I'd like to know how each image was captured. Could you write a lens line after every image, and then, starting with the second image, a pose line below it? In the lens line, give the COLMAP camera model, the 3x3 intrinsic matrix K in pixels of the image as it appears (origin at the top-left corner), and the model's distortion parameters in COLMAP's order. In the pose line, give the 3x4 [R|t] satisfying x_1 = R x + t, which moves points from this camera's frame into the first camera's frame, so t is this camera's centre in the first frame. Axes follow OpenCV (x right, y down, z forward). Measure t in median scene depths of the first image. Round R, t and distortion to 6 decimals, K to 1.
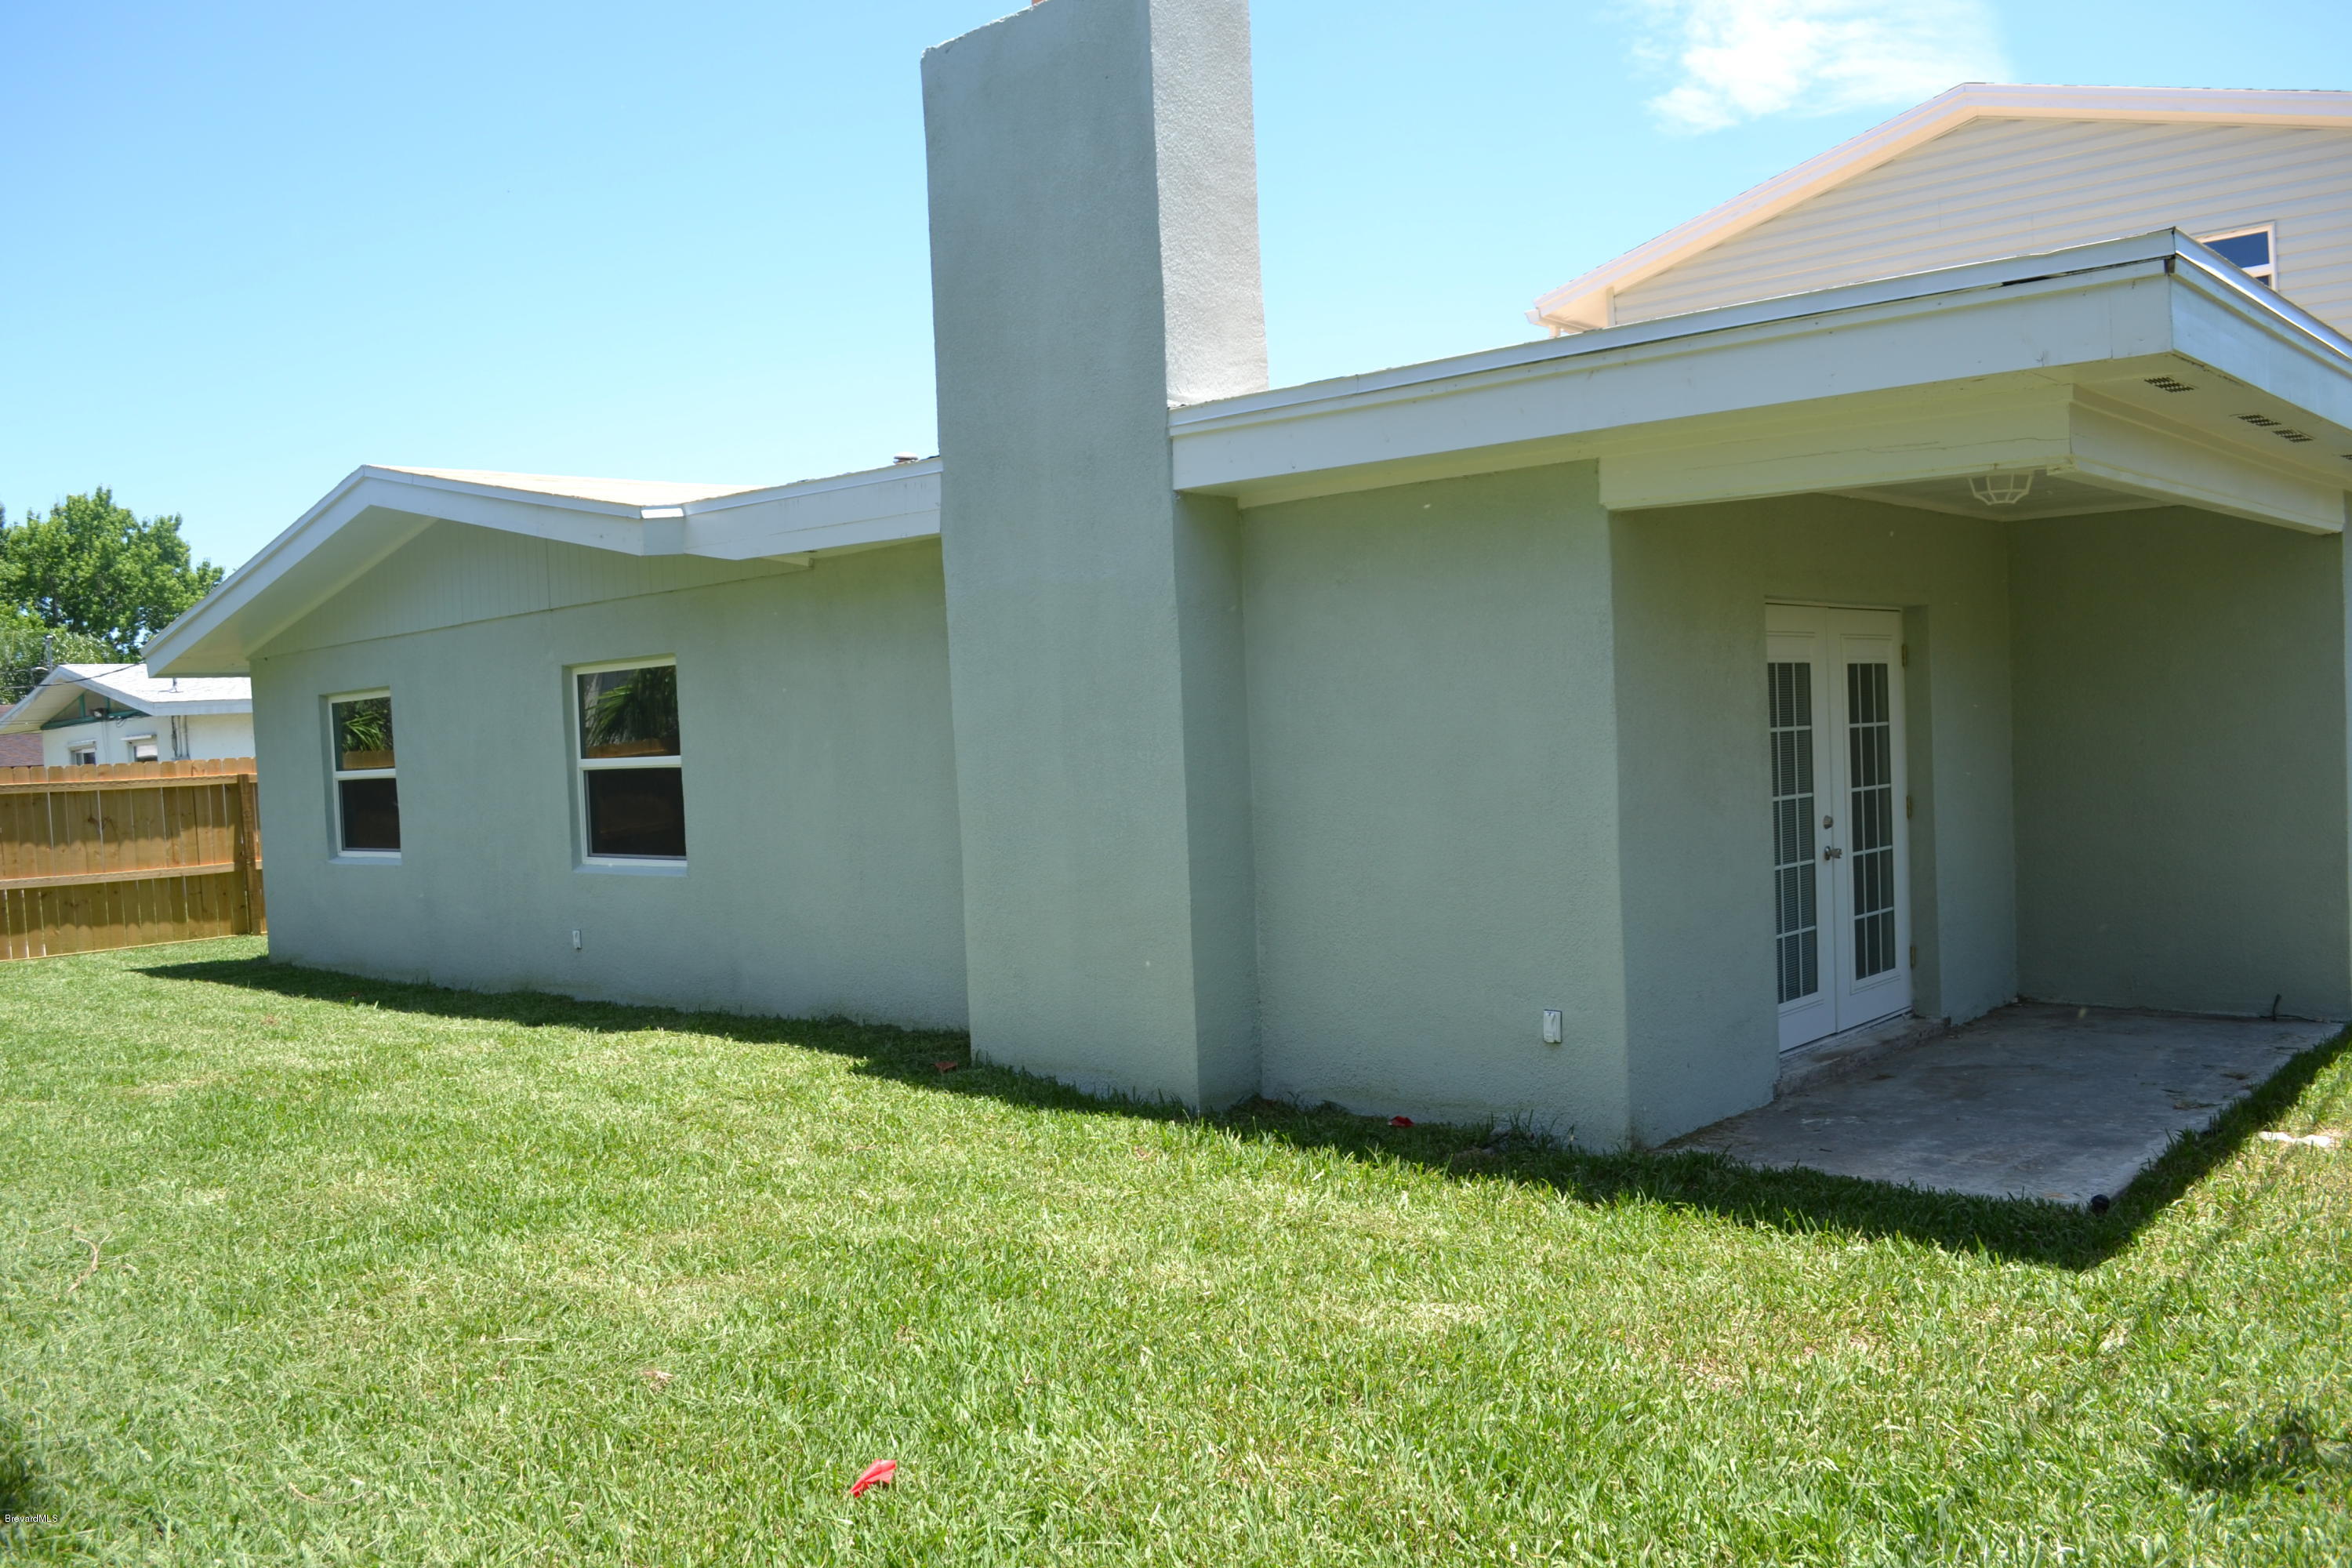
lens RADIAL K [[1887.1, 0, 1146.4], [0, 1887.1, 823.2], [0, 0, 1]] dist [-0.081836, 0.007138]
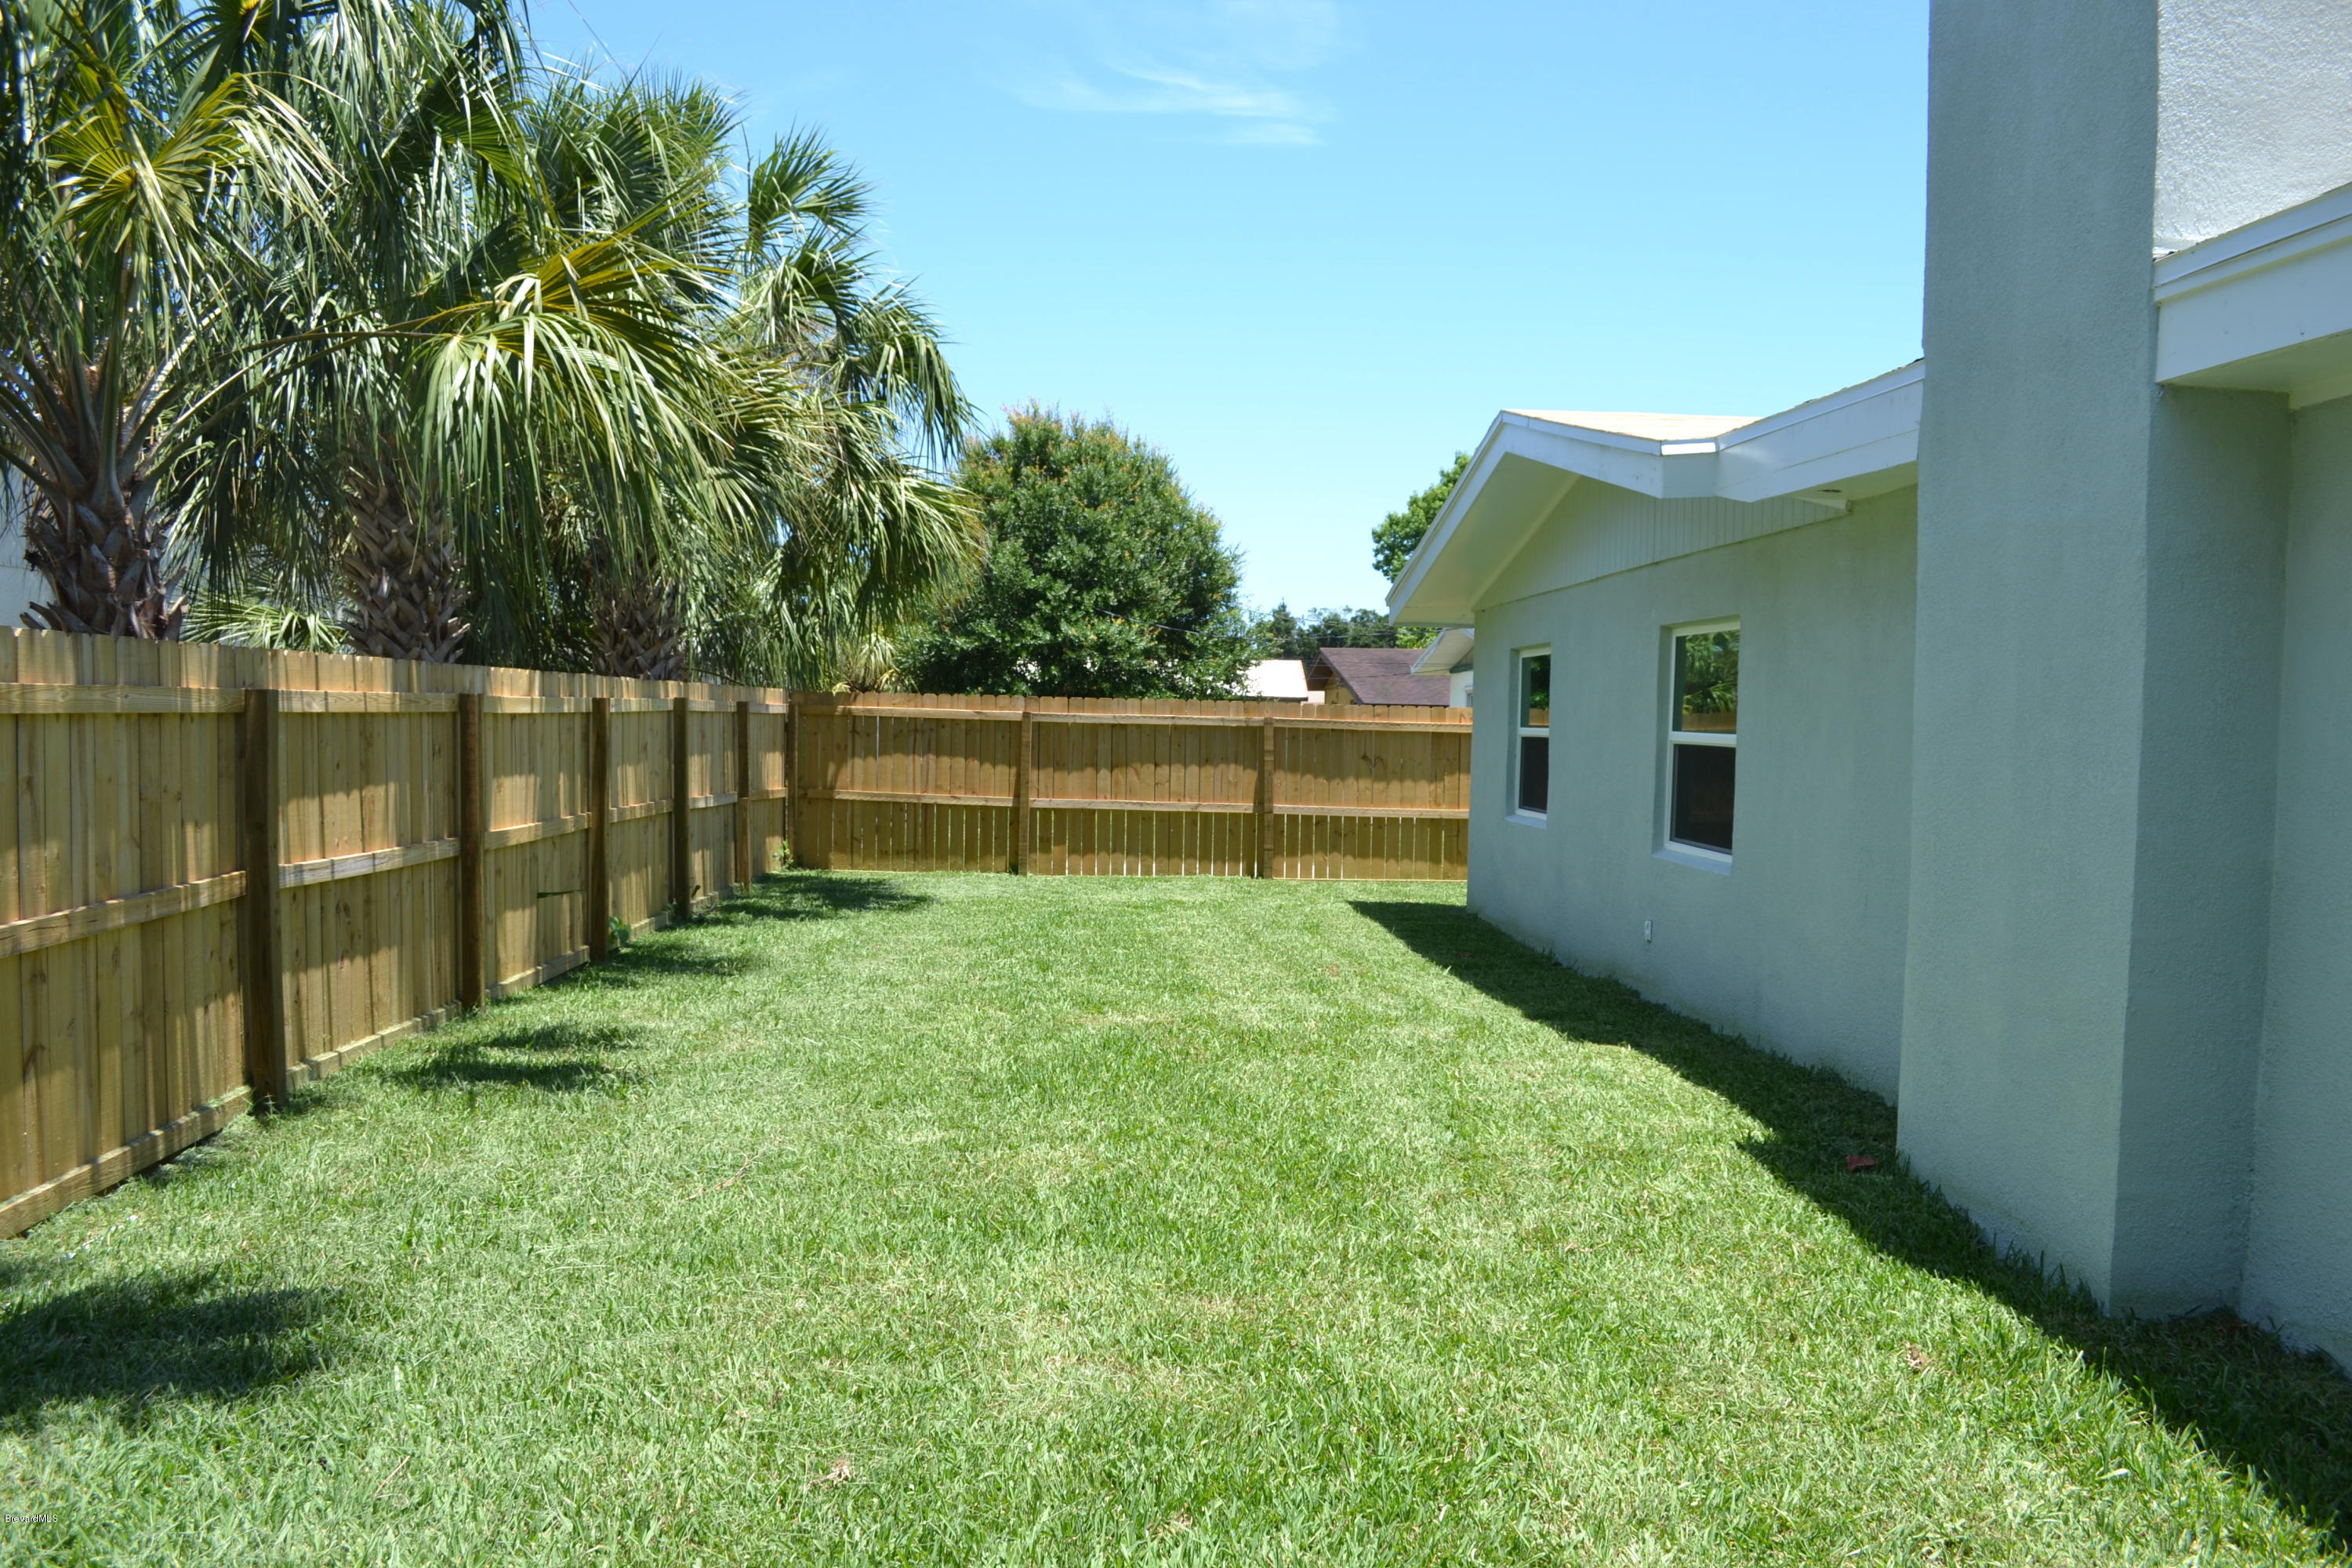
lens RADIAL K [[1887.1, 0, 1146.4], [0, 1887.1, 823.2], [0, 0, 1]] dist [-0.081836, 0.007138]
pose [[0.711359, 0.098649, -0.695871, 0.201930], [-0.085495, 0.994894, 0.053641, -0.024016], [0.697609, 0.021335, 0.716160, 0.260985]]
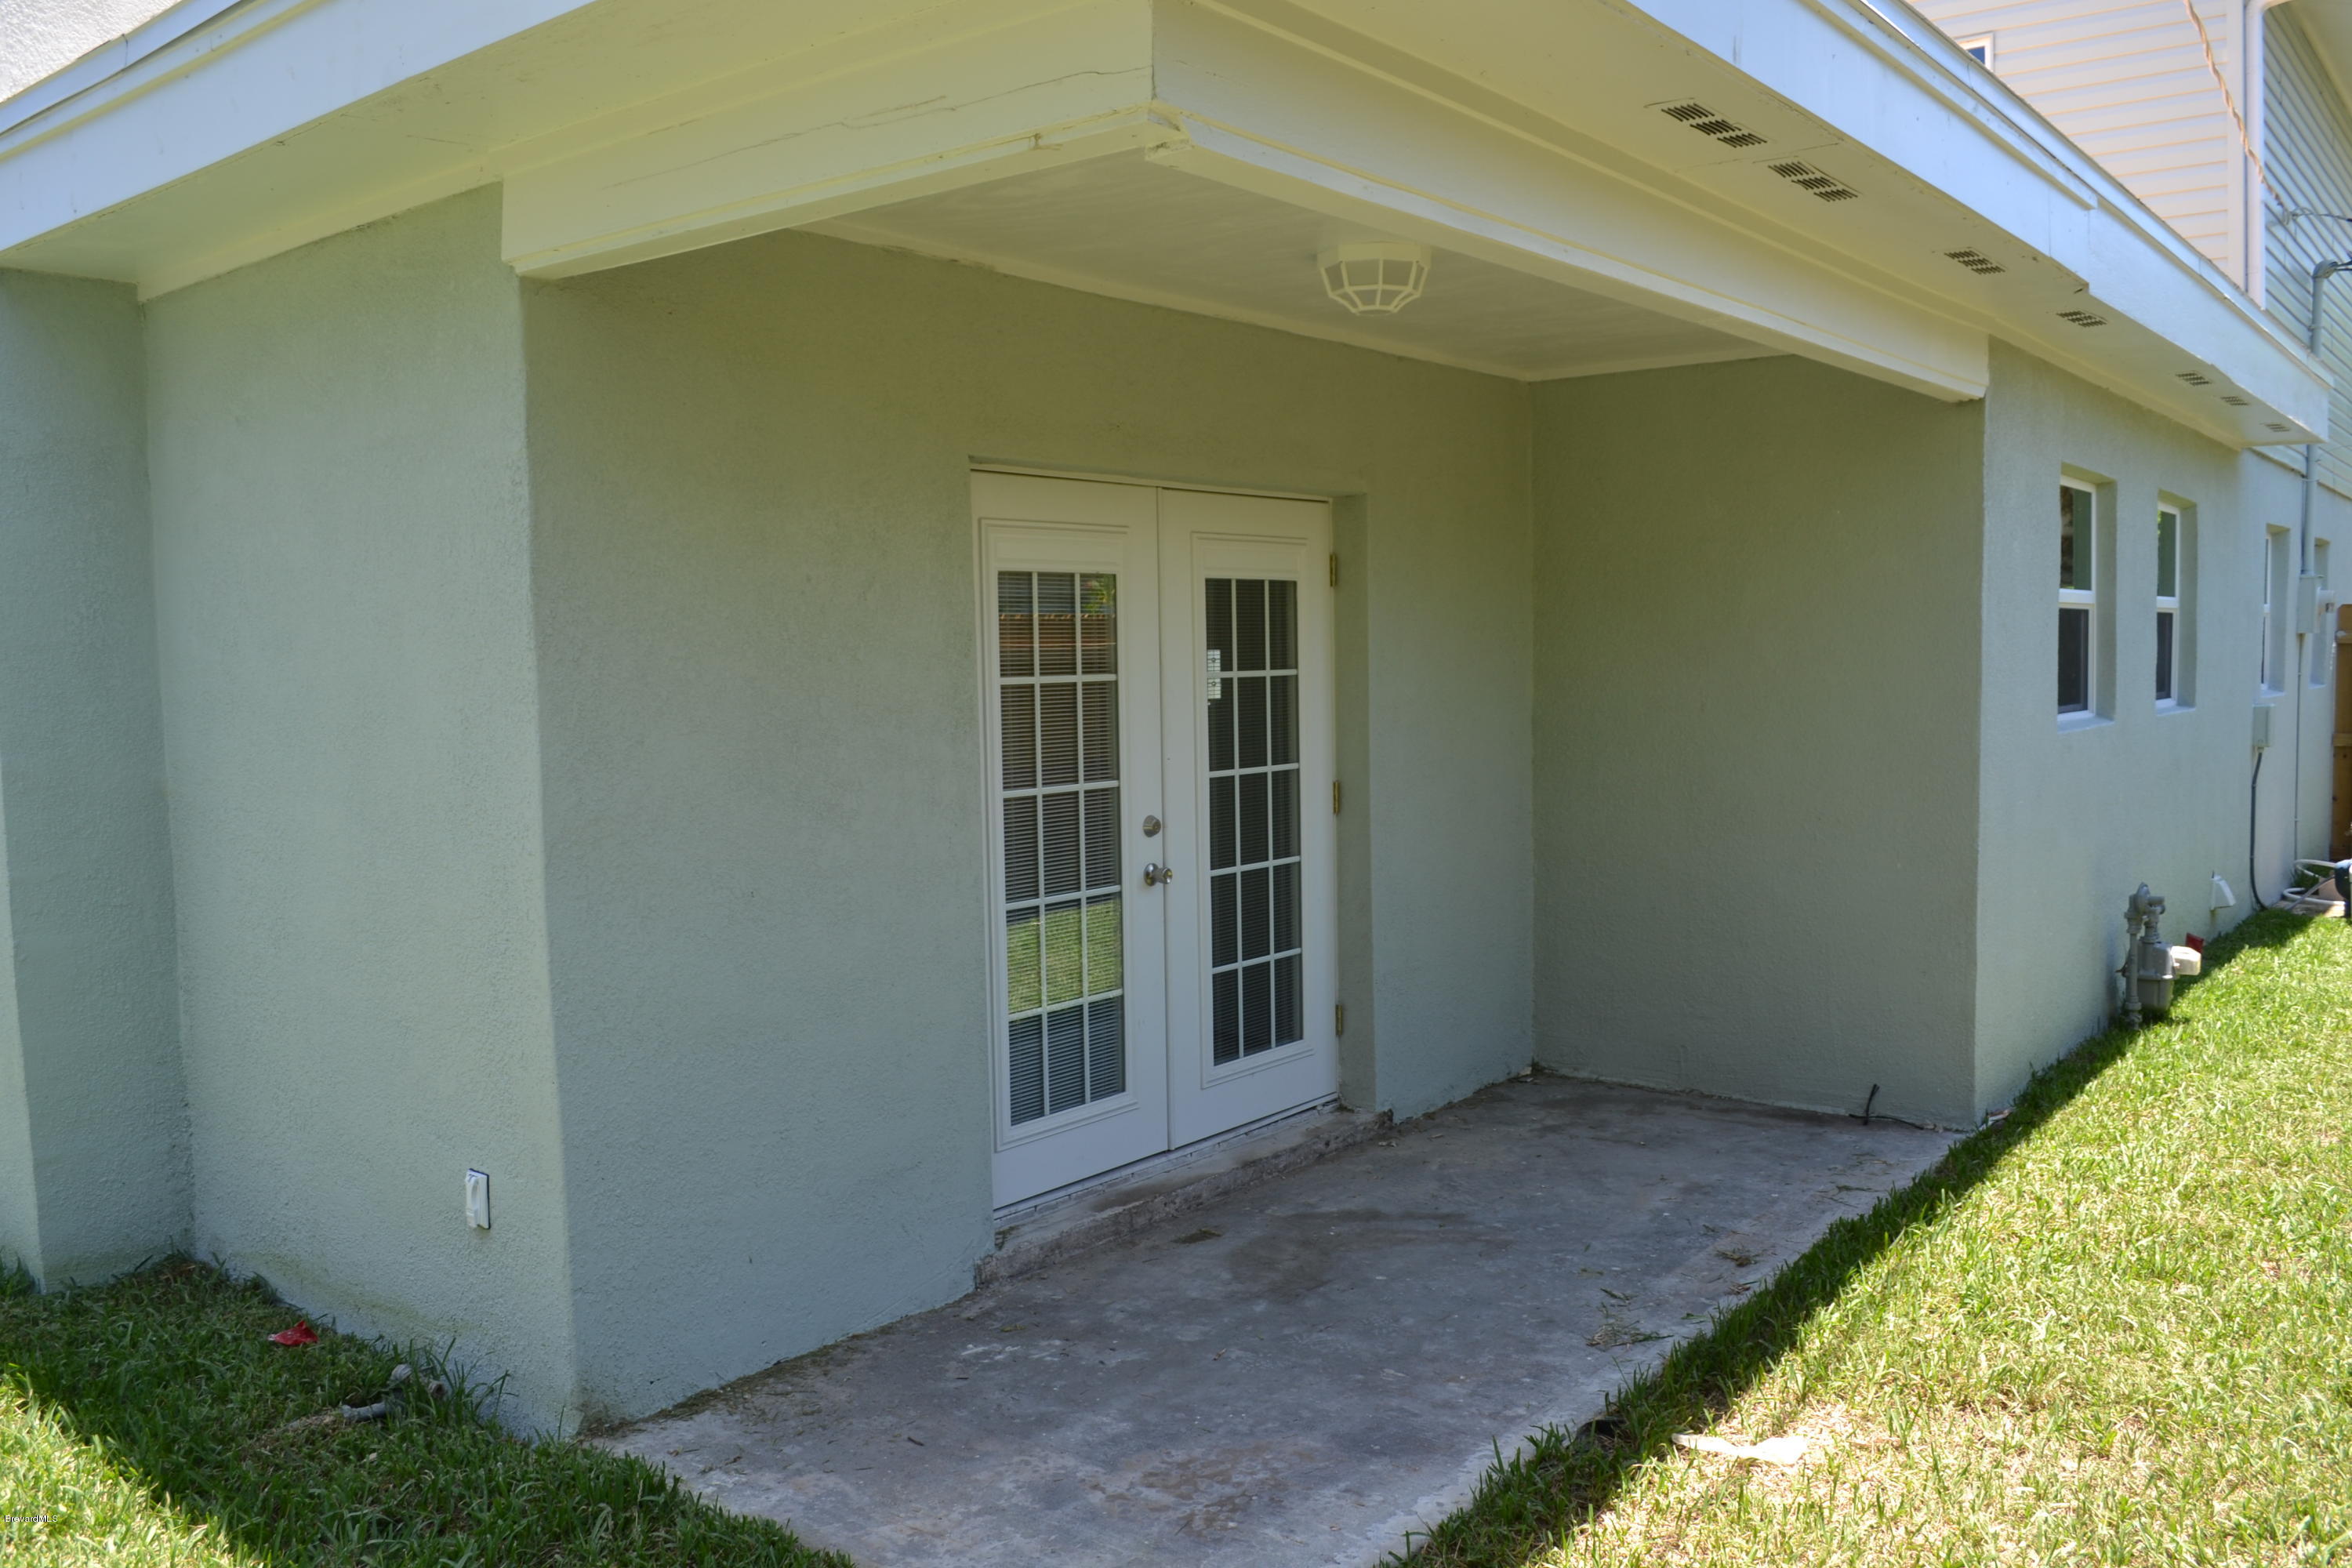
lens RADIAL K [[1887.1, 0, 1146.4], [0, 1887.1, 823.2], [0, 0, 1]] dist [-0.081836, 0.007138]
pose [[0.996792, 0.016377, 0.078346, 0.305320], [-0.019504, 0.999036, 0.039316, -0.026203], [-0.077627, -0.040718, 0.996151, 0.350017]]
